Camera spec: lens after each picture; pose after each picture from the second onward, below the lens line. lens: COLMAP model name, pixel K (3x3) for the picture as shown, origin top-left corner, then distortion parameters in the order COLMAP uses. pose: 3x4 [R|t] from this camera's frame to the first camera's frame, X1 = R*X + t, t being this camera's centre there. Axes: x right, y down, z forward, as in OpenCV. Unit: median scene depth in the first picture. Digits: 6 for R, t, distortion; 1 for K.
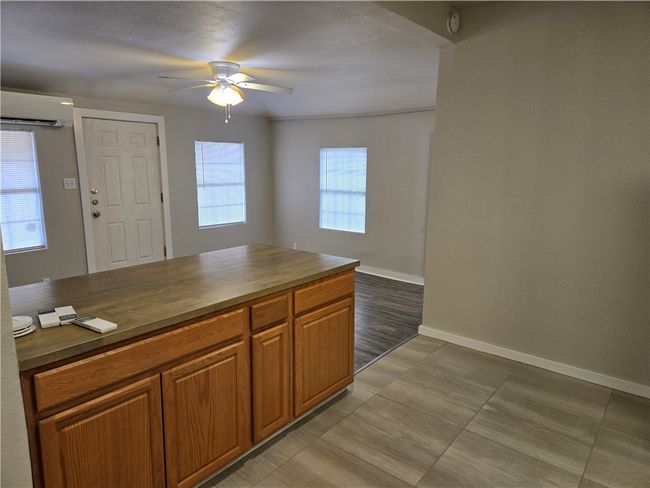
lens RADIAL K [[446.9, 0, 323.0], [0, 446.9, 242.6], [0, 0, 1]] dist [0.096118, -0.074085]
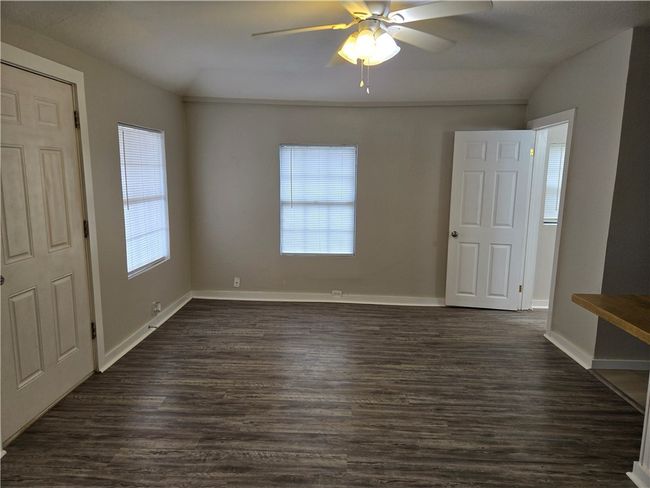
lens RADIAL K [[446.9, 0, 323.0], [0, 446.9, 242.6], [0, 0, 1]] dist [0.096118, -0.074085]
pose [[0.786708, -0.095858, 0.609838, -0.430409], [0.103933, 0.994336, 0.022219, -0.063672], [-0.608514, 0.045903, 0.792214, 0.395676]]
